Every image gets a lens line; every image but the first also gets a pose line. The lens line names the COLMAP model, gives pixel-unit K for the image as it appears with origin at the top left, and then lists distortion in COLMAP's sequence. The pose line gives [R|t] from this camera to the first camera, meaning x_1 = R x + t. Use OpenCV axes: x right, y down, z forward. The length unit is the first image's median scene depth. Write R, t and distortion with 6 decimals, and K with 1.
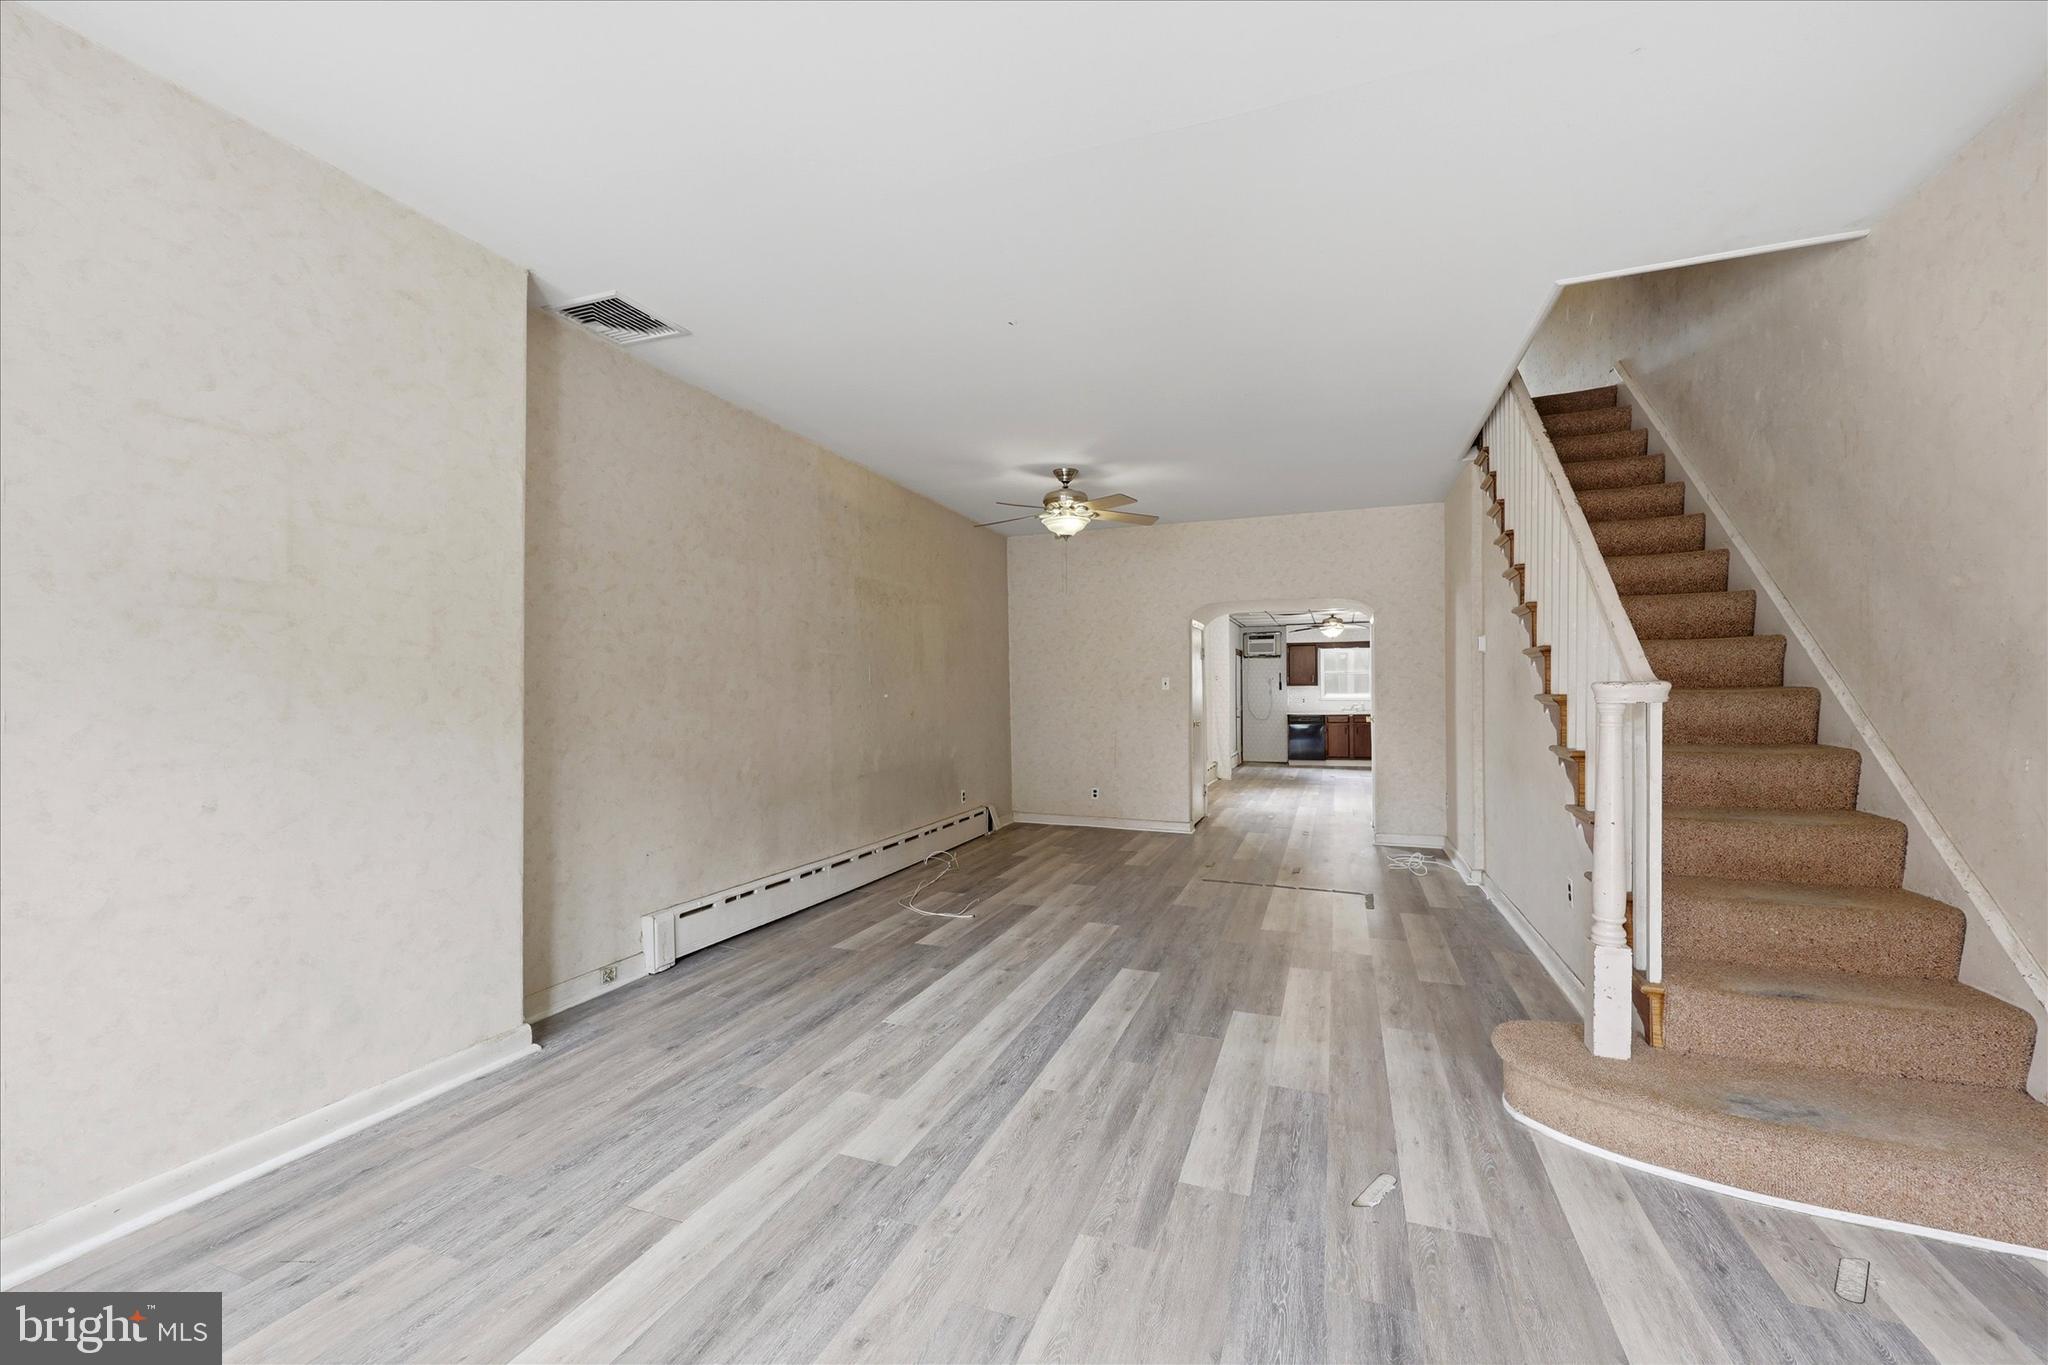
lens RADIAL K [[836.2, 0, 1020.4], [0, 836.2, 684.3], [0, 0, 1]] dist [-0.000419, -0.000028]
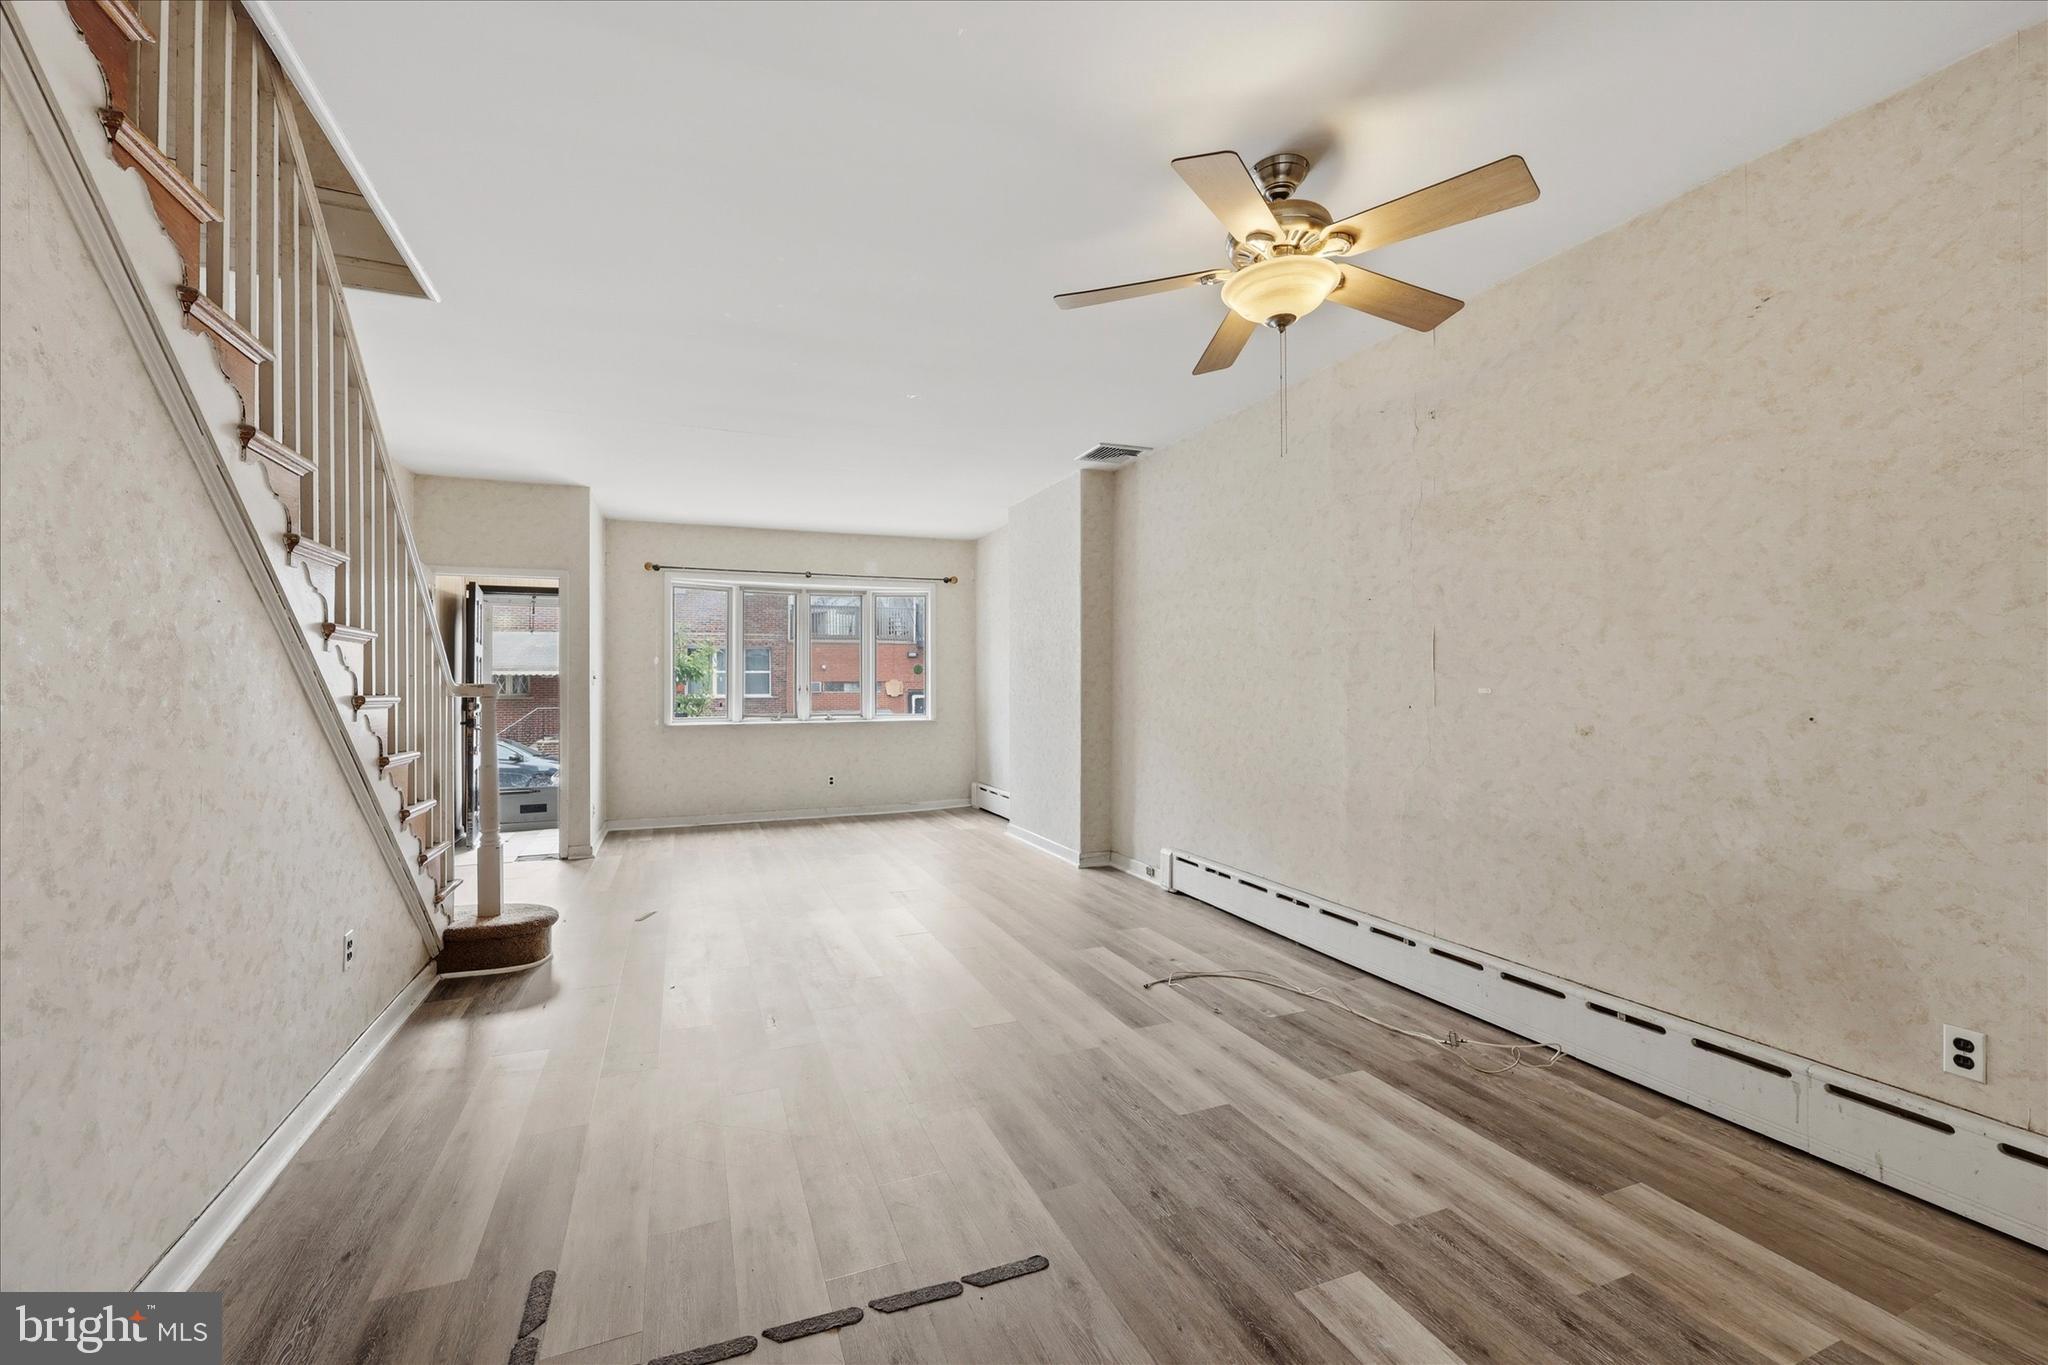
lens RADIAL K [[834.6, 0, 1022.1], [0, 834.6, 674.8], [0, 0, 1]] dist [-0.001915, 0.000105]
pose [[-0.733176, -0.005983, -0.680013, 0.773481], [0.008219, 0.999810, -0.017659, 0.018675], [0.679989, -0.018536, -0.732988, 2.143011]]
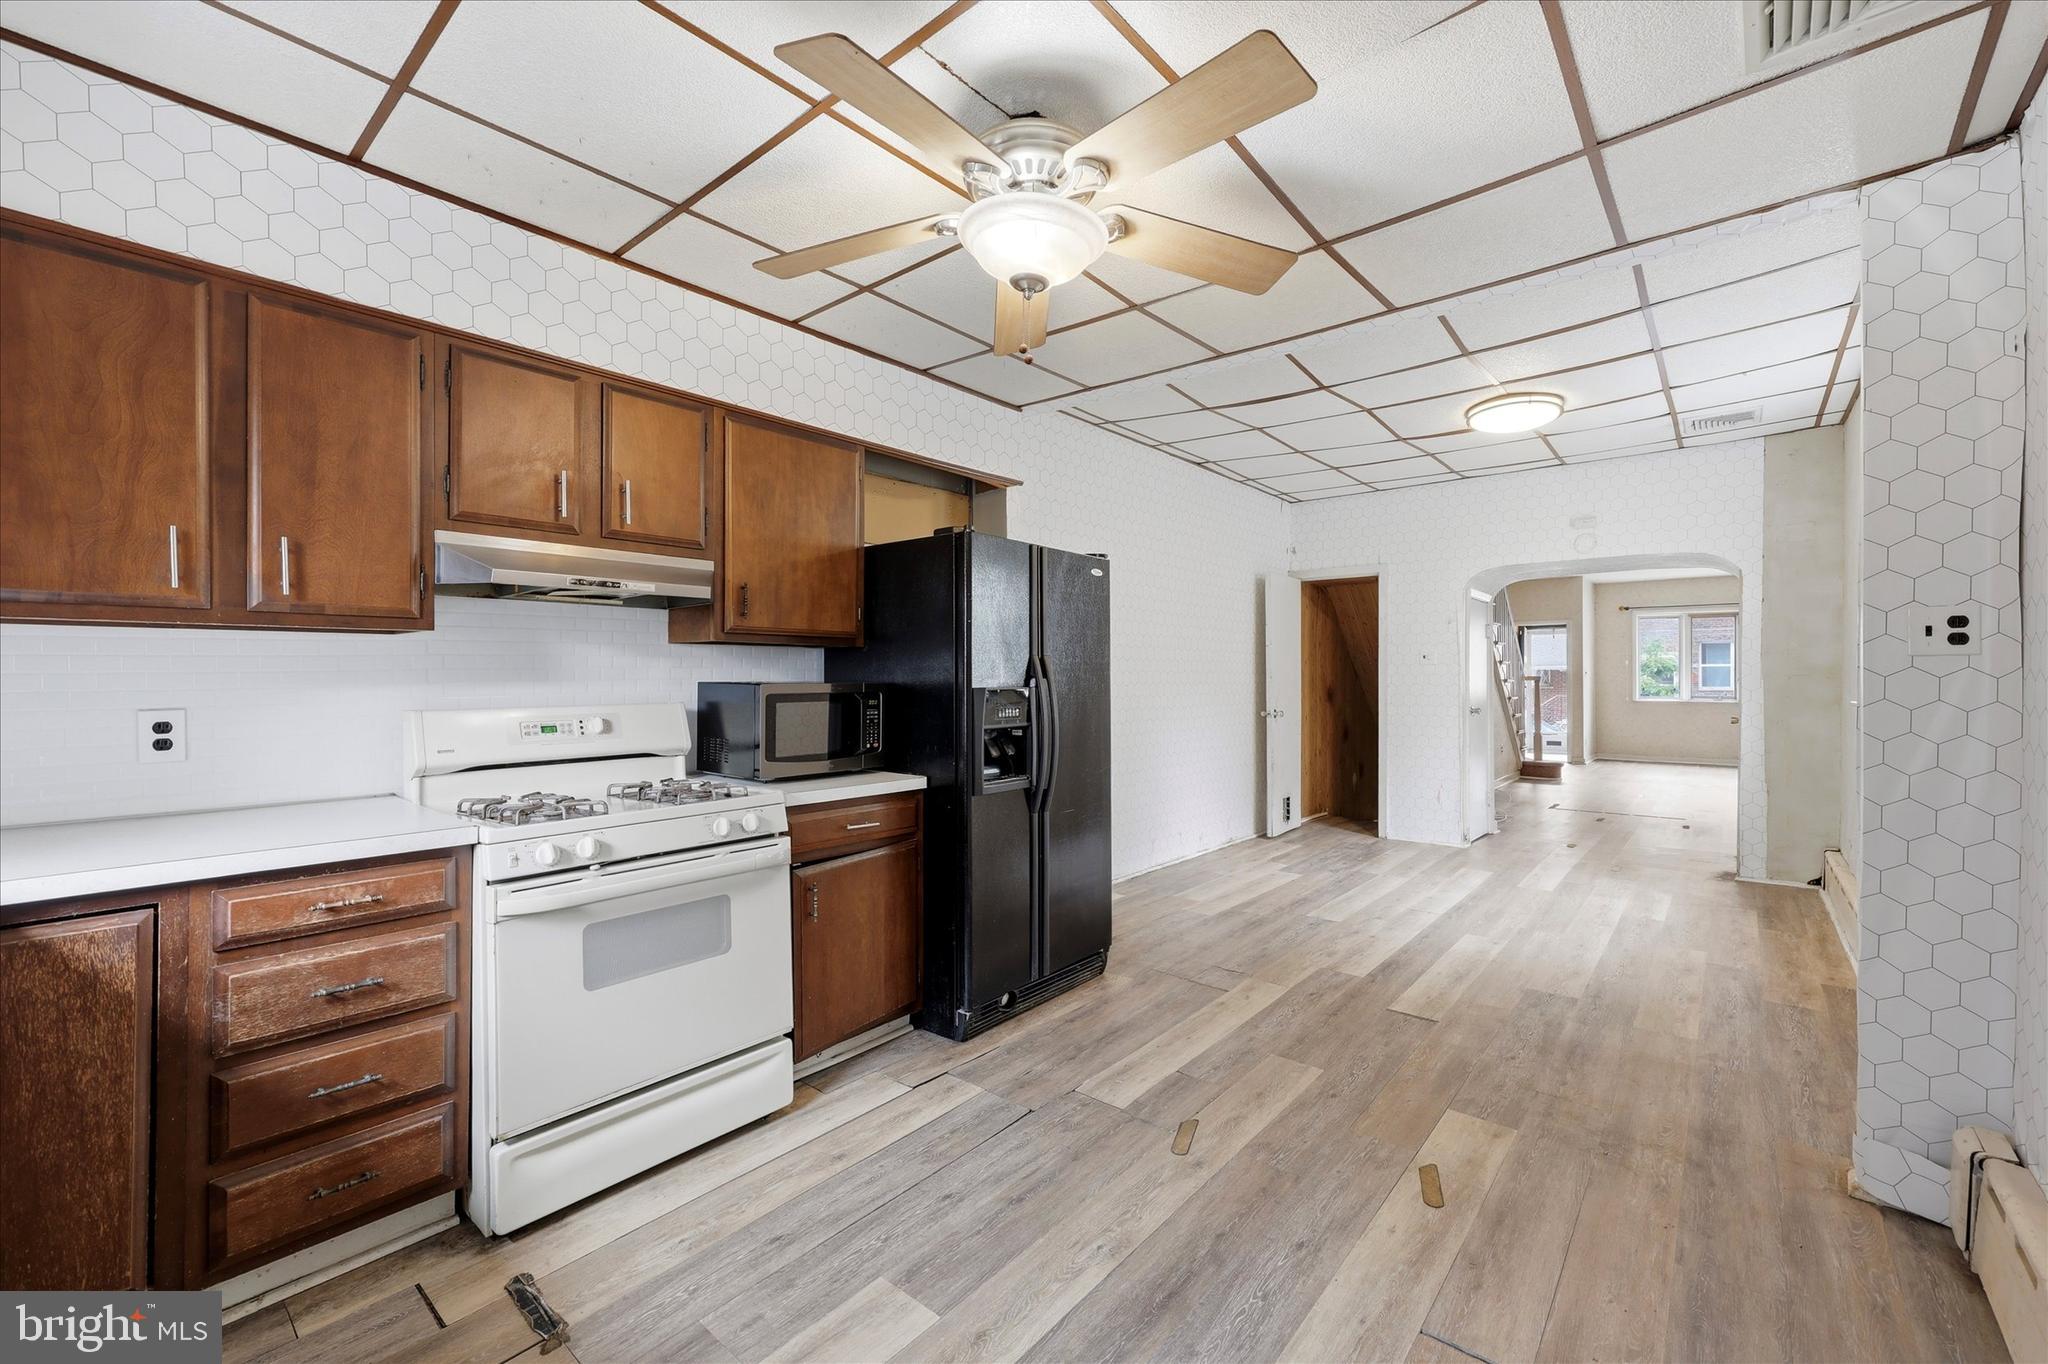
lens RADIAL K [[836.2, 0, 1018.0], [0, 836.2, 672.4], [0, 0, 1]] dist [-0.000419, -0.000028]
pose [[-0.939097, -0.001533, 0.343648, 1.301472], [-0.006047, 0.999909, -0.012065, 0.041917], [-0.343599, -0.013408, -0.939021, 4.497569]]
